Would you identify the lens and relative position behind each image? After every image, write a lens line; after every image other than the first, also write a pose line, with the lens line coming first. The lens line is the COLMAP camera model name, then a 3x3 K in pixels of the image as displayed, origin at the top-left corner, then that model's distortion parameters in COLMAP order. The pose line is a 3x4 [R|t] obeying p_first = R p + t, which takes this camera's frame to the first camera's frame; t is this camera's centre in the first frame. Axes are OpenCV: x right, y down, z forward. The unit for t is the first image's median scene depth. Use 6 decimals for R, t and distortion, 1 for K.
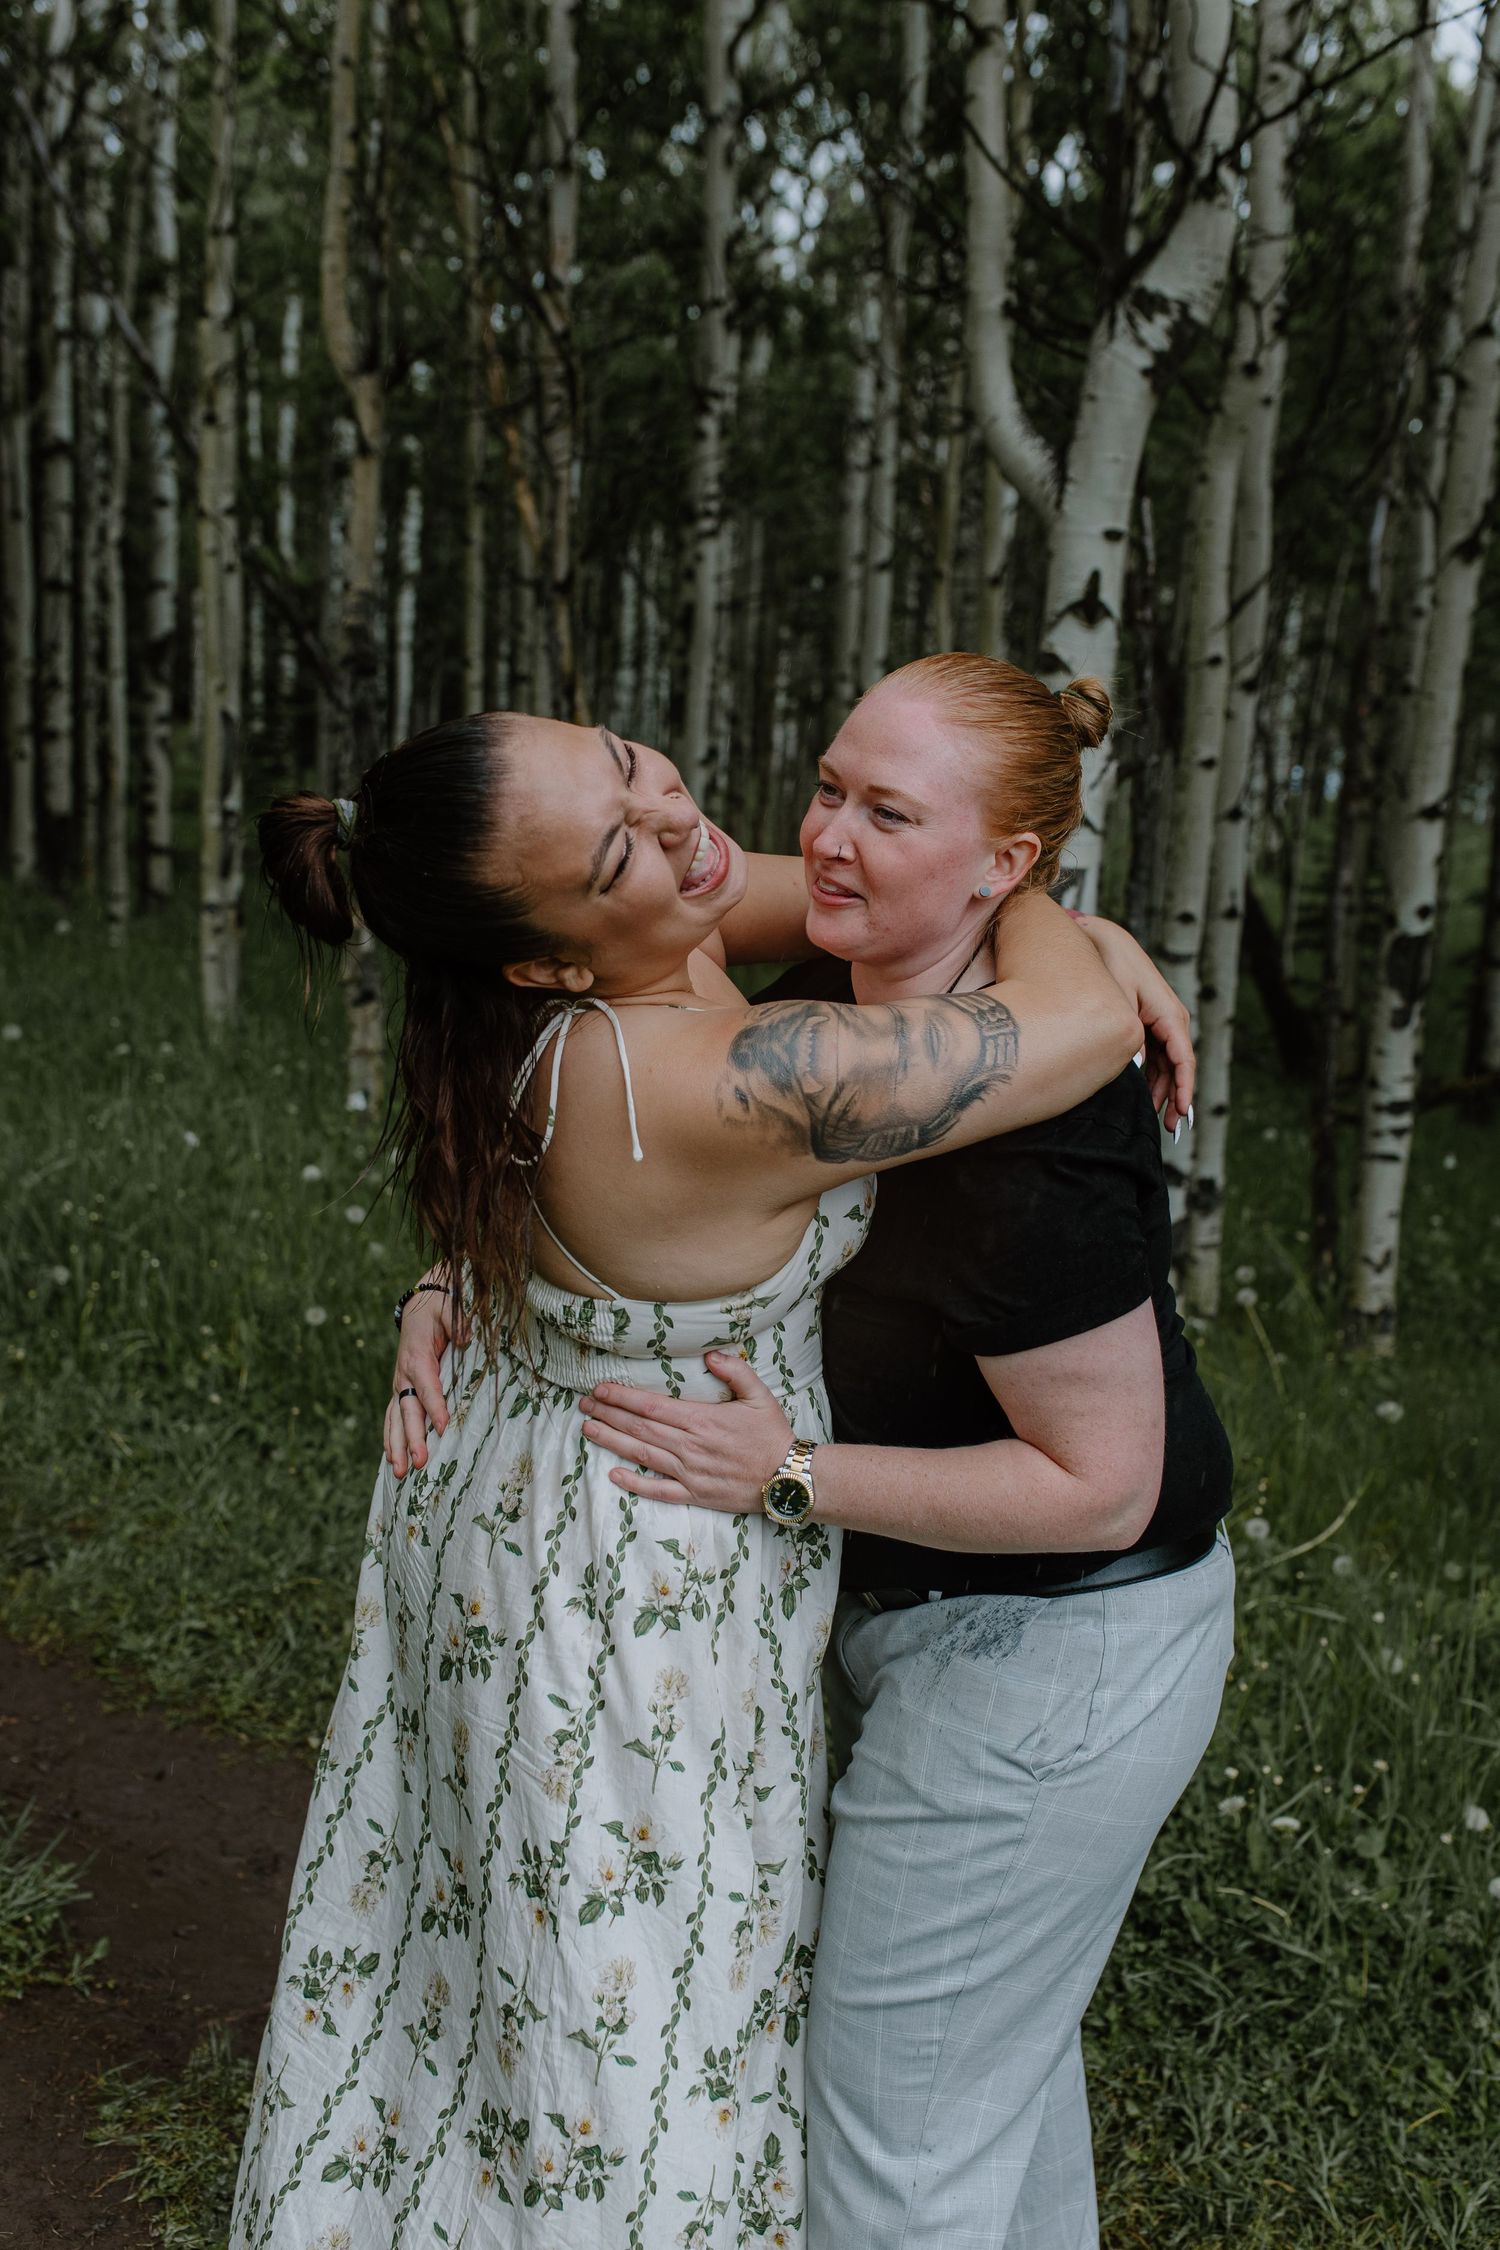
lens RADIAL K [[2148.5, 0, 749.2], [0, 2148.5, 1177.4], [0, 0, 1]] dist [0.001918, -0.019396]
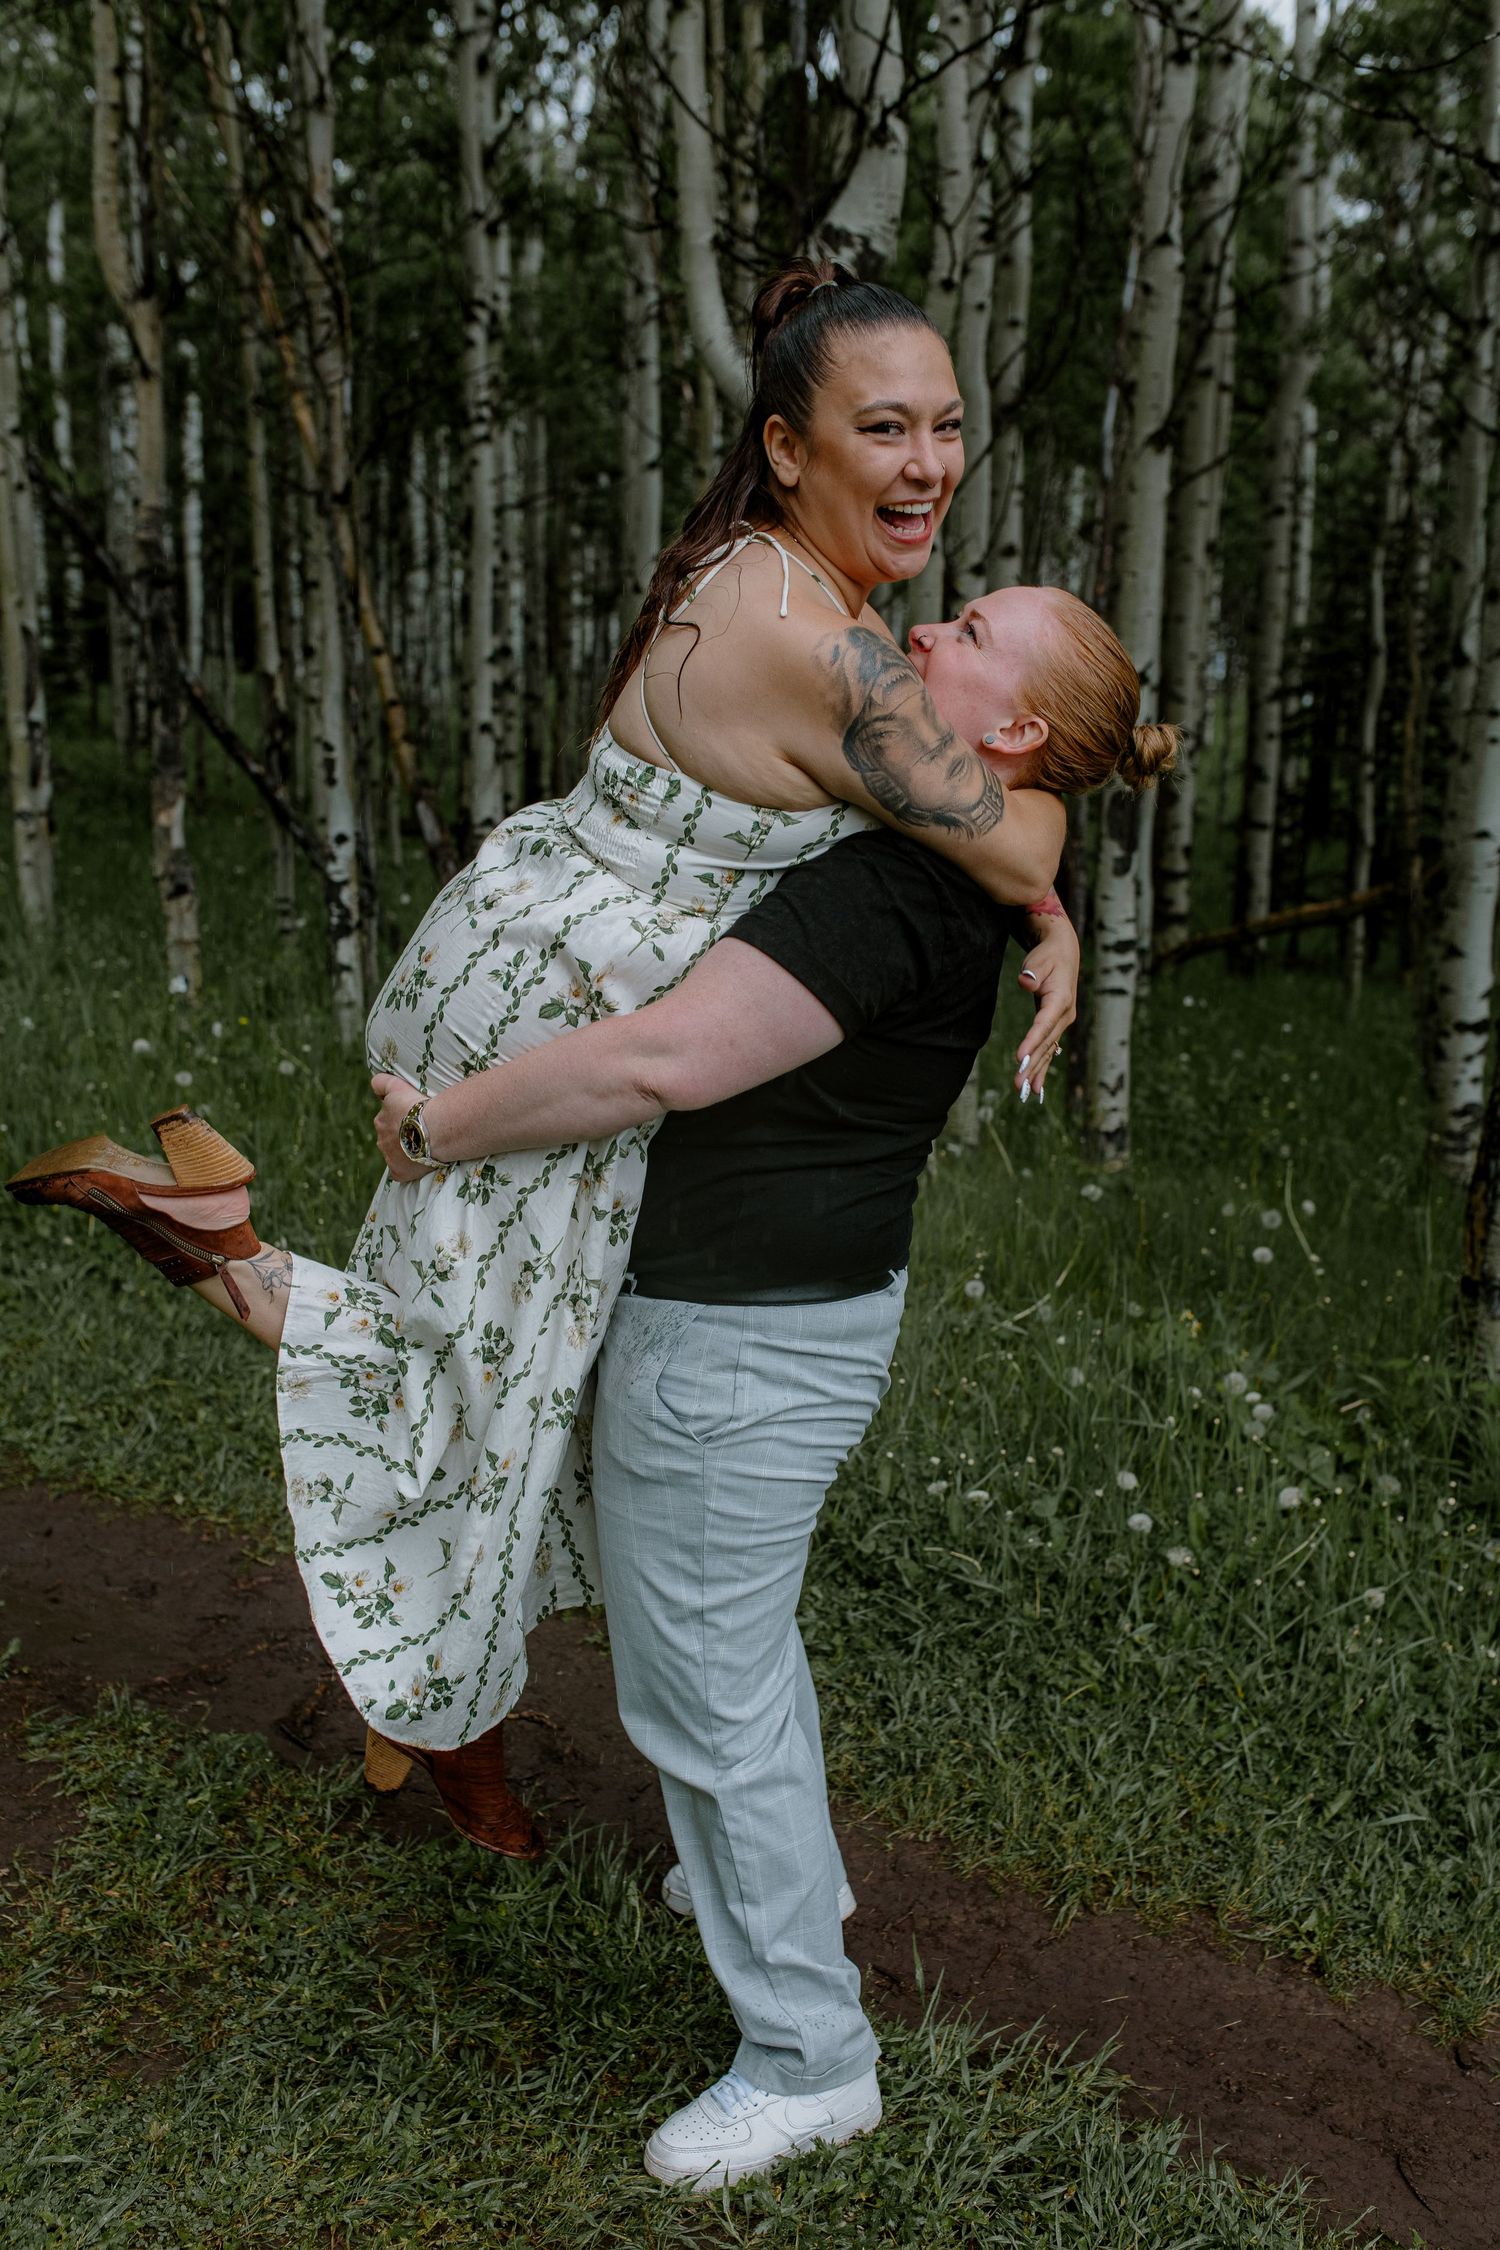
lens RADIAL K [[2148.5, 0, 749.2], [0, 2148.5, 1177.4], [0, 0, 1]] dist [0.001918, -0.019396]
pose [[0.995530, -0.054143, 0.077380, 0.016769], [0.050535, 0.997575, 0.047853, 0.026802], [-0.079783, -0.043729, 0.995853, -0.116267]]
